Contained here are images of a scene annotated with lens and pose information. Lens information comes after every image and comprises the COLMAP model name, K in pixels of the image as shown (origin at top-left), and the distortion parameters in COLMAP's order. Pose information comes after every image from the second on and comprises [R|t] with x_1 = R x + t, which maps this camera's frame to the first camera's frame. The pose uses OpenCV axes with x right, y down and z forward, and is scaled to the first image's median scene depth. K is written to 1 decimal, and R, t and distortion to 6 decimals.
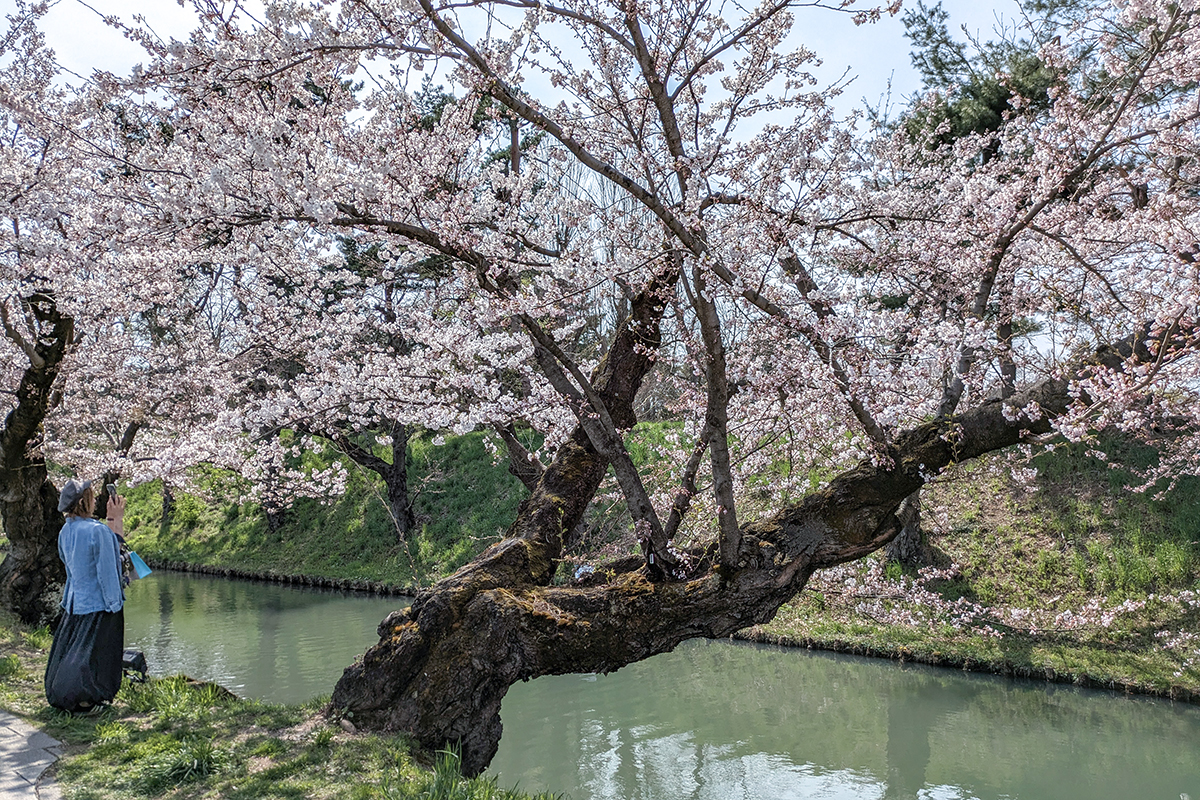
lens RADIAL K [[882.1, 0, 611.9], [0, 882.1, 430.4], [0, 0, 1]] dist [0.071157, -0.073232]
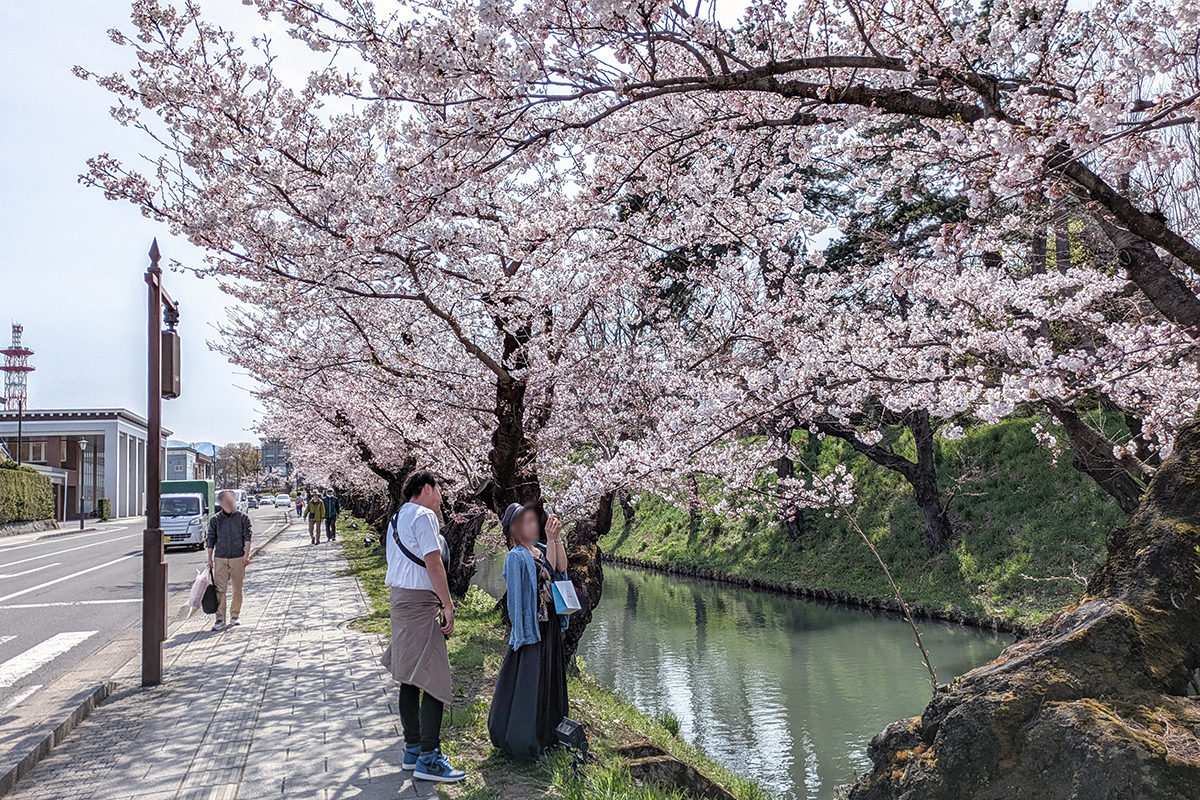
lens RADIAL K [[933.3, 0, 578.6], [0, 933.3, 401.3], [0, 0, 1]] dist [0.069519, -0.086522]
pose [[0.827190, -0.080306, -0.556154, -0.039381], [0.064974, 0.996766, -0.047290, 0.002492], [0.558153, 0.002982, 0.829733, 0.285062]]
